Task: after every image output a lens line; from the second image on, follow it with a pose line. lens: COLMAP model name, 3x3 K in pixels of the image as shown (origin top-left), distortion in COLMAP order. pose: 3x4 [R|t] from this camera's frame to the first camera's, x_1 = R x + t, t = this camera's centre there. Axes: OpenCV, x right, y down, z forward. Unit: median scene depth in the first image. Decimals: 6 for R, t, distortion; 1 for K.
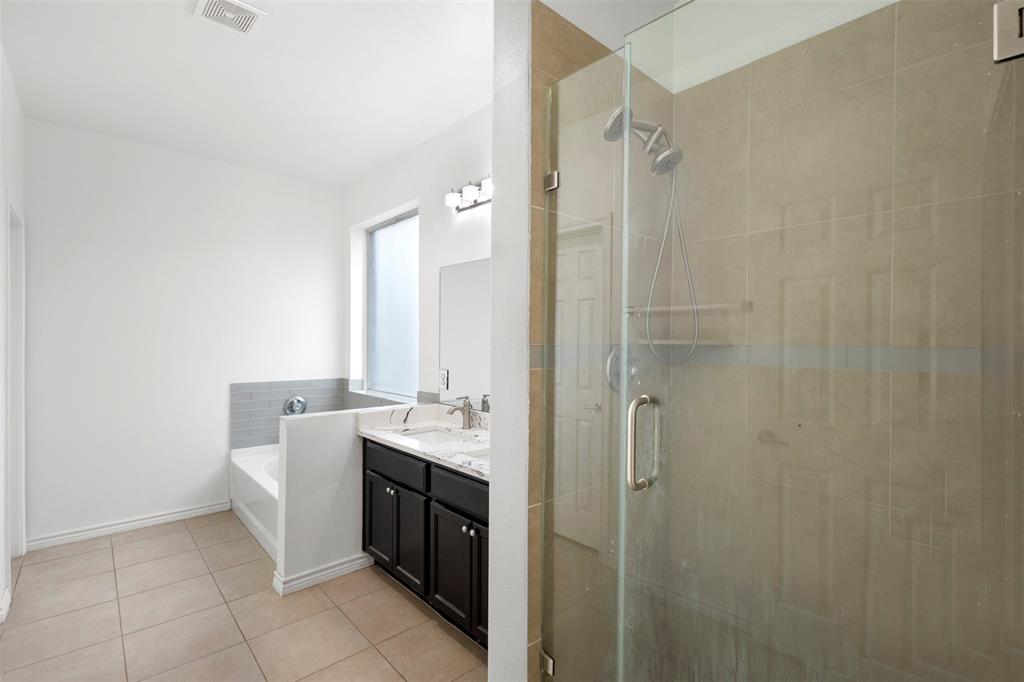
lens RADIAL K [[466.6, 0, 509.3], [0, 466.6, 336.1], [0, 0, 1]] dist [0.008769, -0.003485]
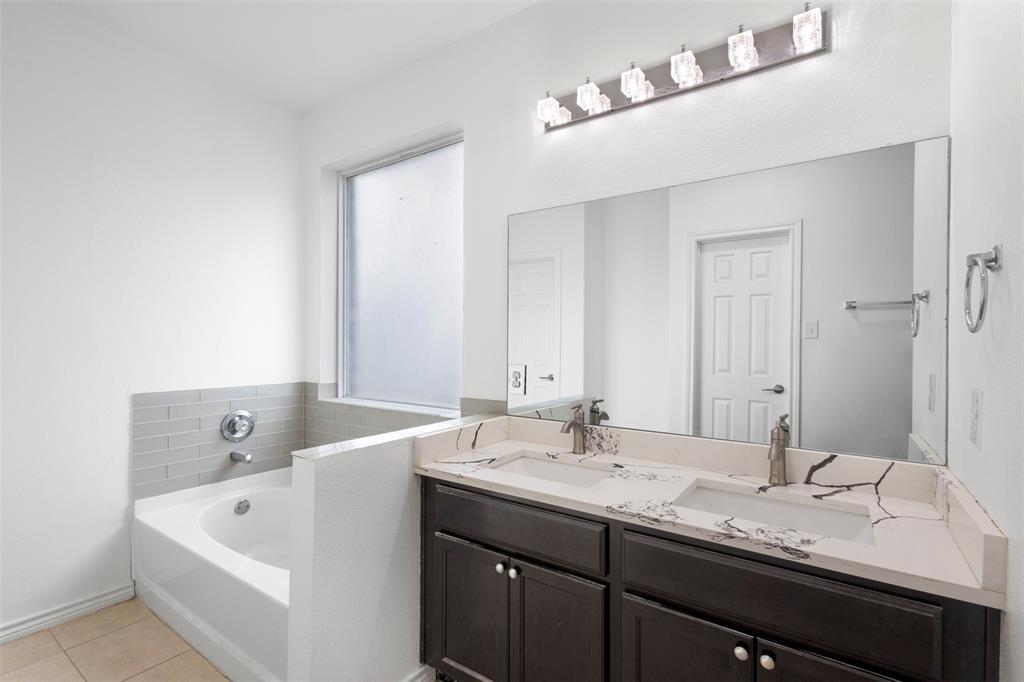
lens RADIAL K [[466.6, 0, 512.7], [0, 466.6, 339.9], [0, 0, 1]] dist [0.008769, -0.003485]
pose [[0.972983, 0.000432, 0.230877, -0.322255], [-0.001853, 0.999981, 0.005939, 0.032691], [-0.230870, -0.006207, 0.972965, 0.362036]]
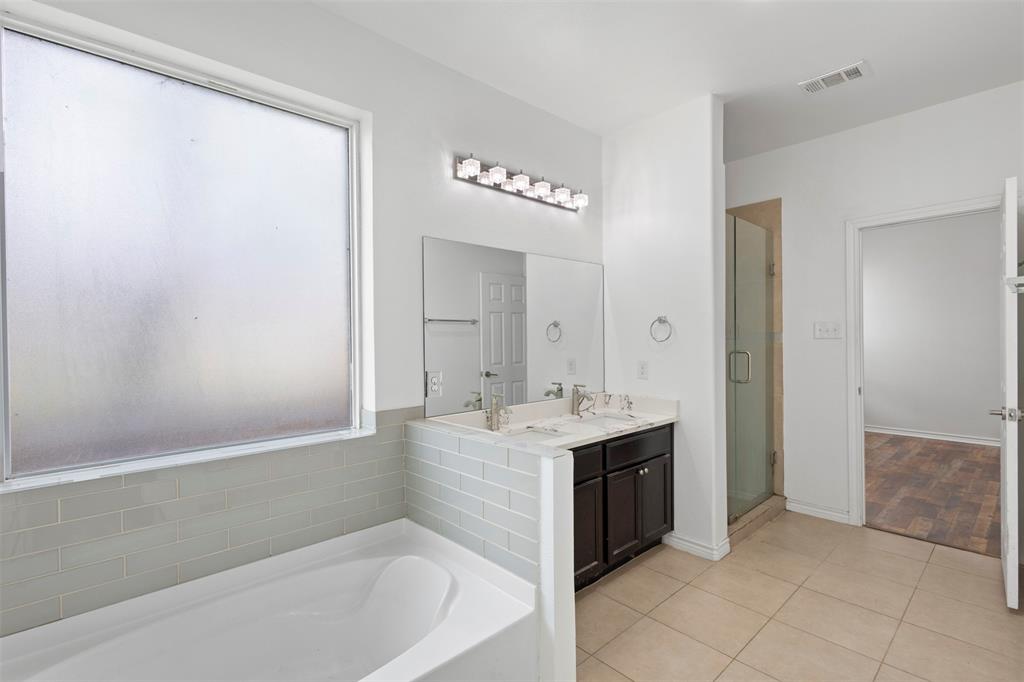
lens RADIAL K [[466.6, 0, 510.7], [0, 466.6, 341.3], [0, 0, 1]] dist [0.008769, -0.003485]
pose [[0.010370, -0.014517, 0.999841, -0.963451], [0.010020, 0.999846, 0.014413, 0.011701], [-0.999896, 0.009869, 0.010514, 0.917221]]
